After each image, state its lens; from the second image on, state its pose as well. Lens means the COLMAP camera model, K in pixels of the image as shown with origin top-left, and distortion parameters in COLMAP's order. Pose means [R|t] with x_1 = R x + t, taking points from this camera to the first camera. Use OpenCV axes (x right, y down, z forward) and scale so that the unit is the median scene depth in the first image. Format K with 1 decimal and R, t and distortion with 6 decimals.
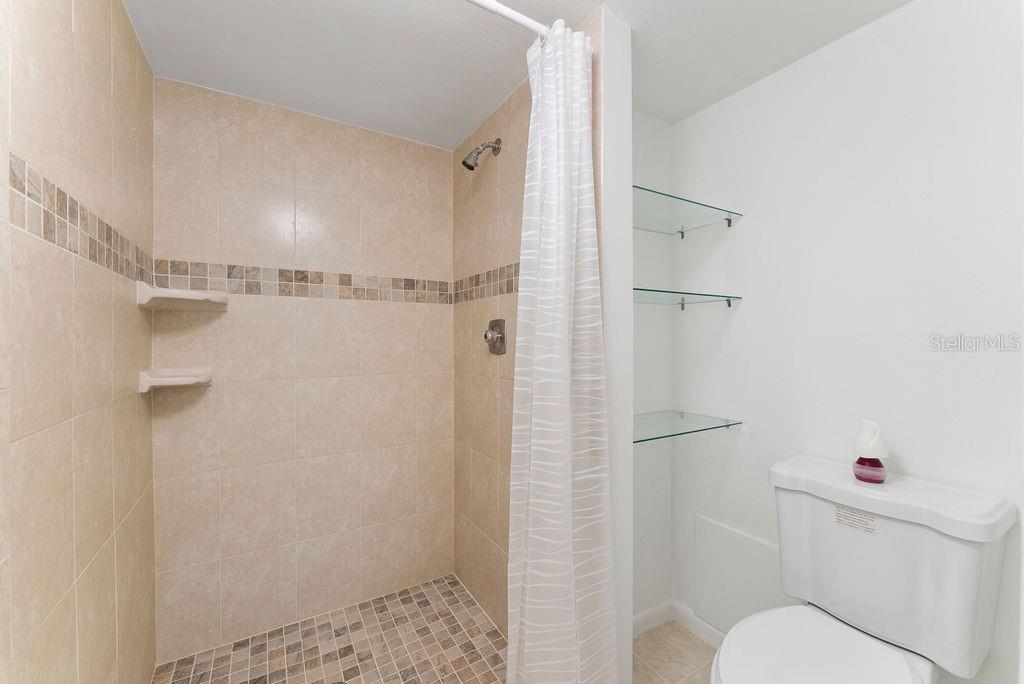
lens RADIAL K [[414.4, 0, 515.2], [0, 414.4, 347.2], [0, 0, 1]] dist [0.004097, -0.001356]
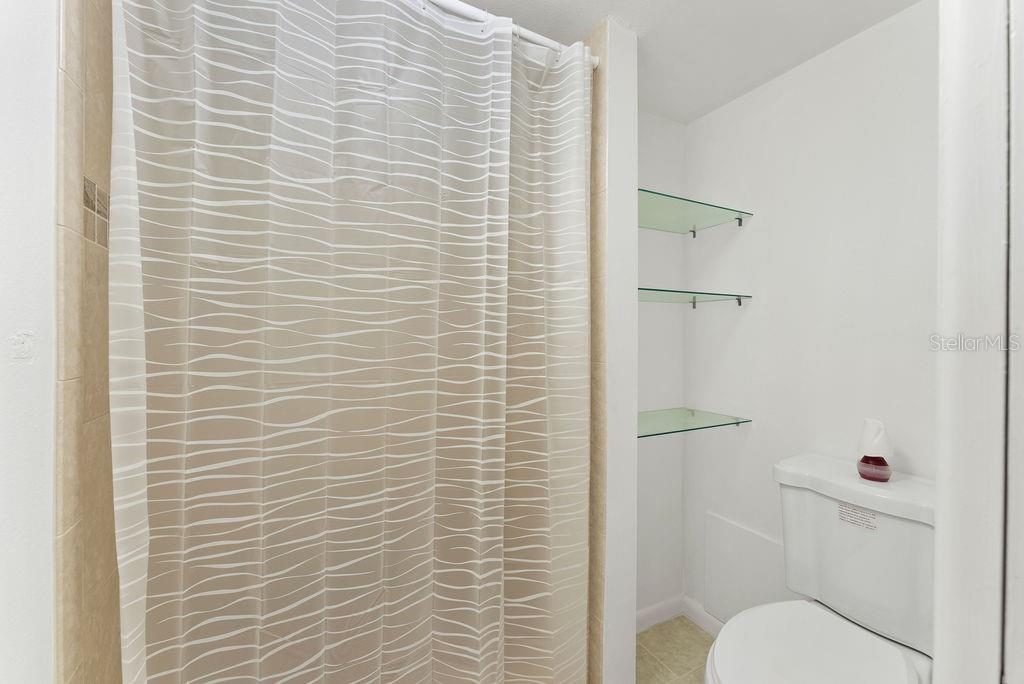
lens RADIAL K [[414.4, 0, 511.8], [0, 414.4, 345.9], [0, 0, 1]] dist [0.004097, -0.001356]
pose [[0.998263, 0.005258, -0.058676, 0.012166], [-0.005089, 0.999982, 0.003031, 0.000067], [0.058691, -0.002727, 0.998272, -0.019288]]
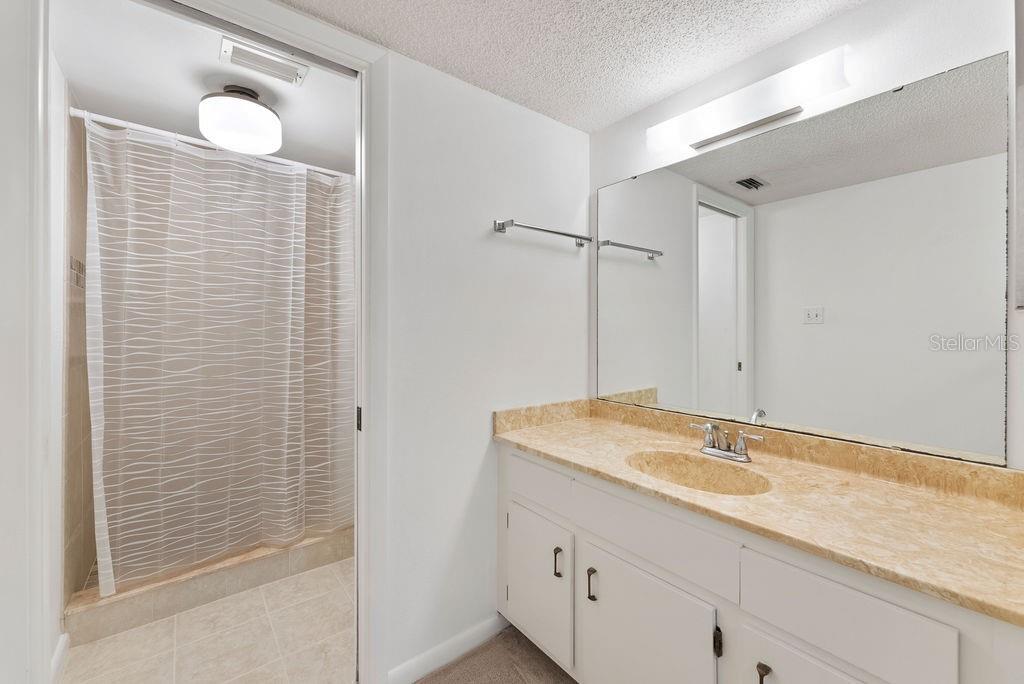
lens RADIAL K [[414.4, 0, 508.9], [0, 414.4, 334.9], [0, 0, 1]] dist [0.004097, -0.001356]
pose [[0.993489, 0.001254, 0.113917, 0.558463], [-0.000694, 0.999987, -0.004956, 0.014648], [-0.113922, 0.004844, 0.993478, -0.880032]]
